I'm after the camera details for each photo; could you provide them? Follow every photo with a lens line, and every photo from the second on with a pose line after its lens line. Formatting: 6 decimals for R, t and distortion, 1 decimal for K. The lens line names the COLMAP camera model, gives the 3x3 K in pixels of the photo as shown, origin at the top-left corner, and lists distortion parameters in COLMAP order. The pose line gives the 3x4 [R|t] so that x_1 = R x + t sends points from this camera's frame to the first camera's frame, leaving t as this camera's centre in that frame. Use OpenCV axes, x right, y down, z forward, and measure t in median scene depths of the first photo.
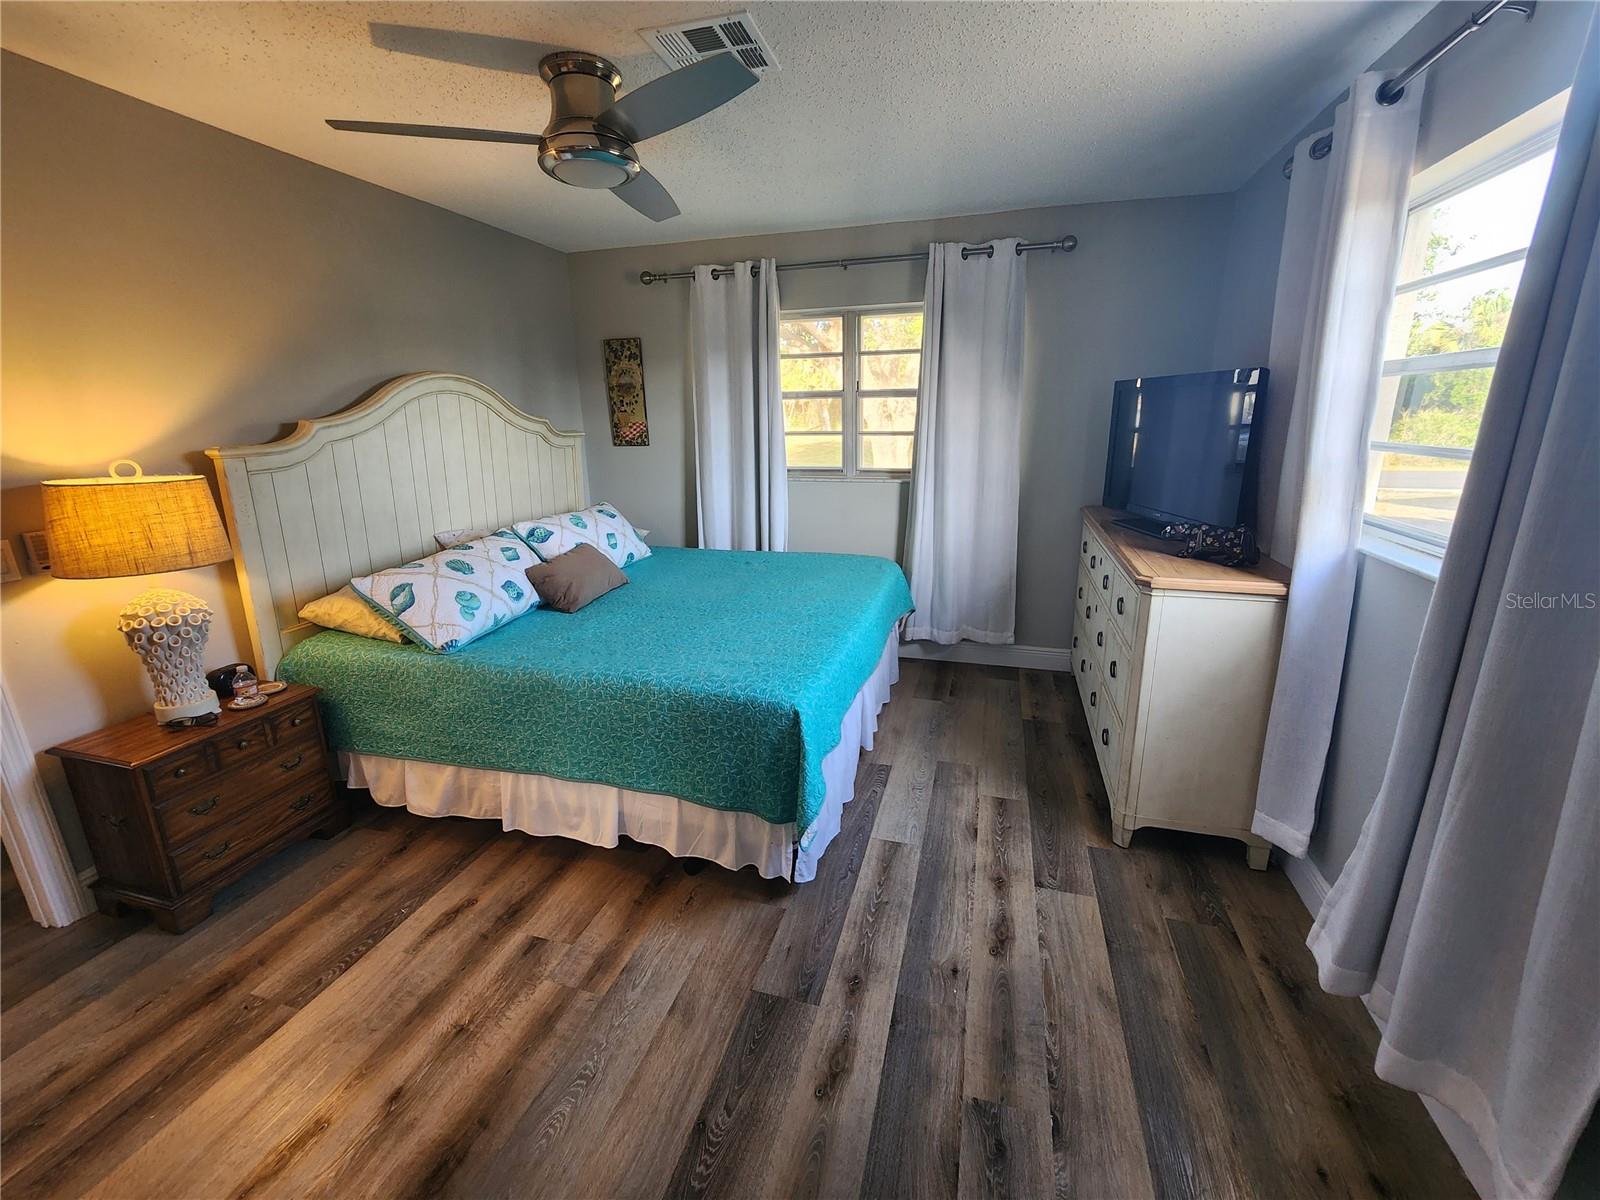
lens RADIAL K [[656.1, 0, 803.4], [0, 656.1, 584.4], [0, 0, 1]] dist [-0.002306, 0.000308]
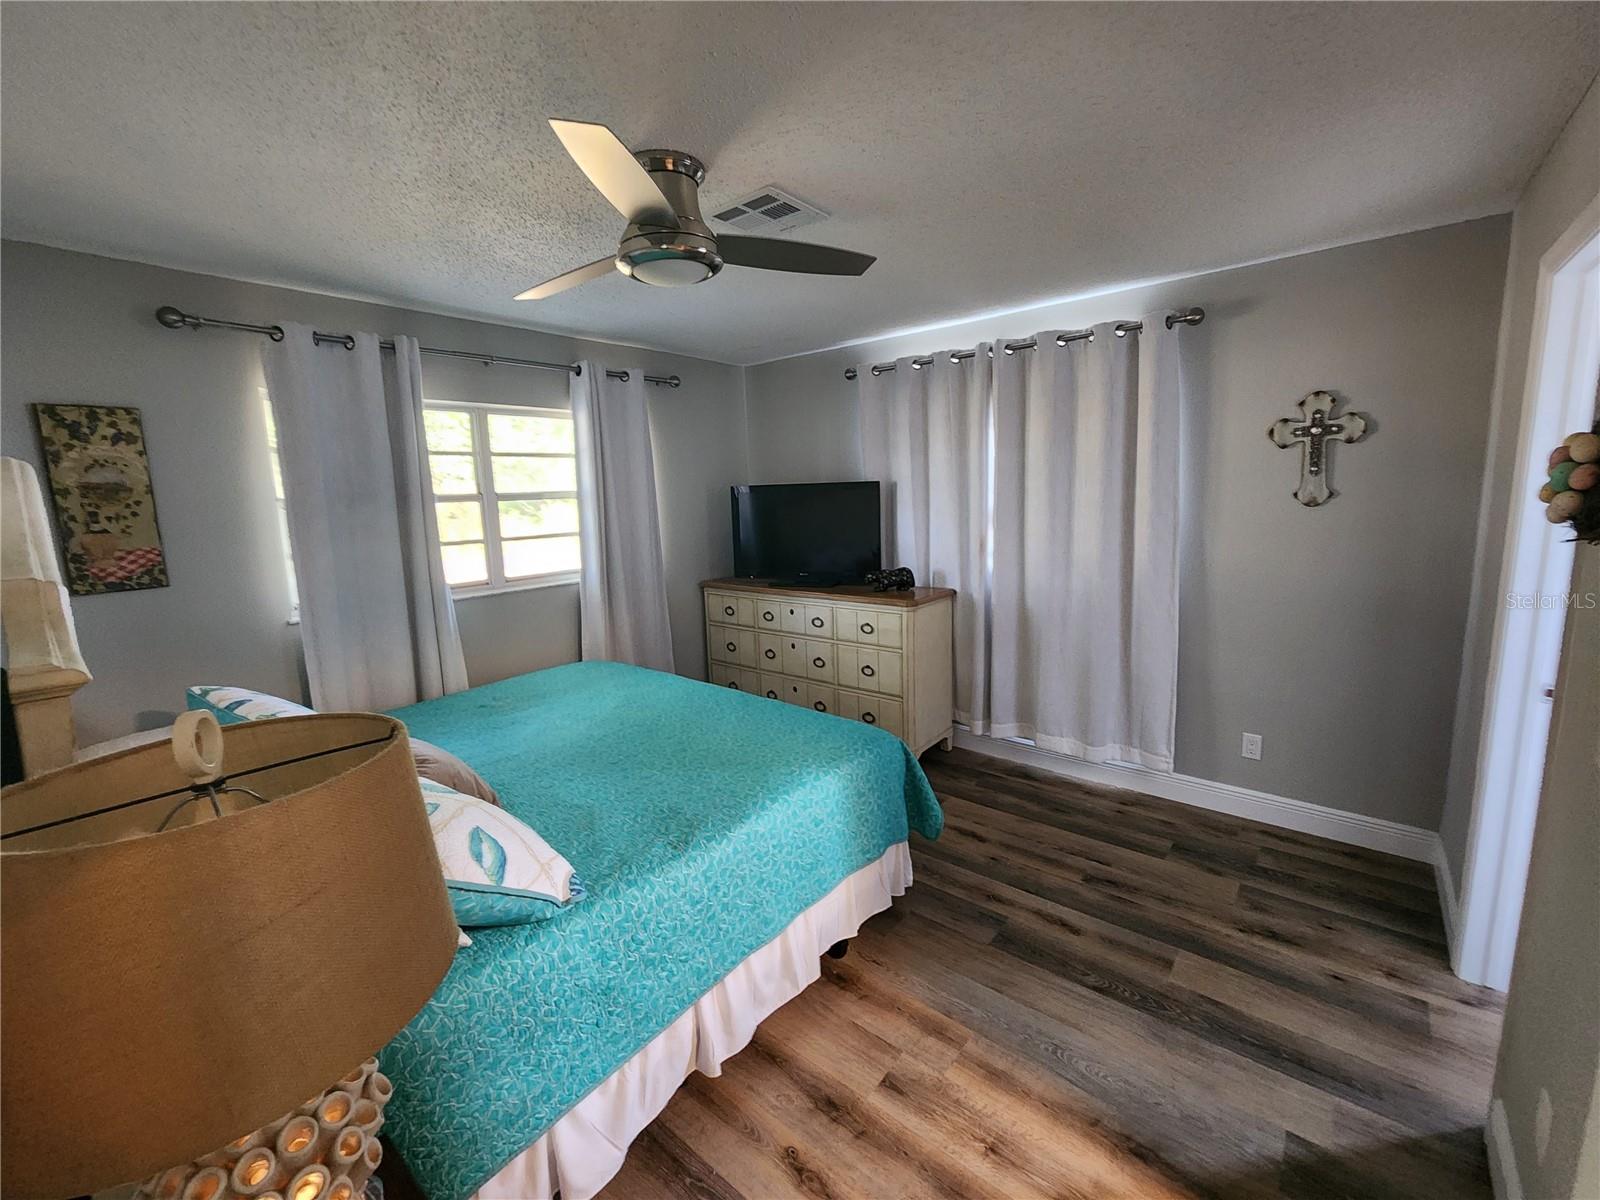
lens RADIAL K [[656.1, 0, 803.4], [0, 656.1, 584.4], [0, 0, 1]] dist [-0.002306, 0.000308]
pose [[0.401014, -0.131513, 0.906582, -0.601642], [0.259110, 0.965513, 0.025448, -0.090304], [-0.878664, 0.224699, 0.421261, 0.283895]]
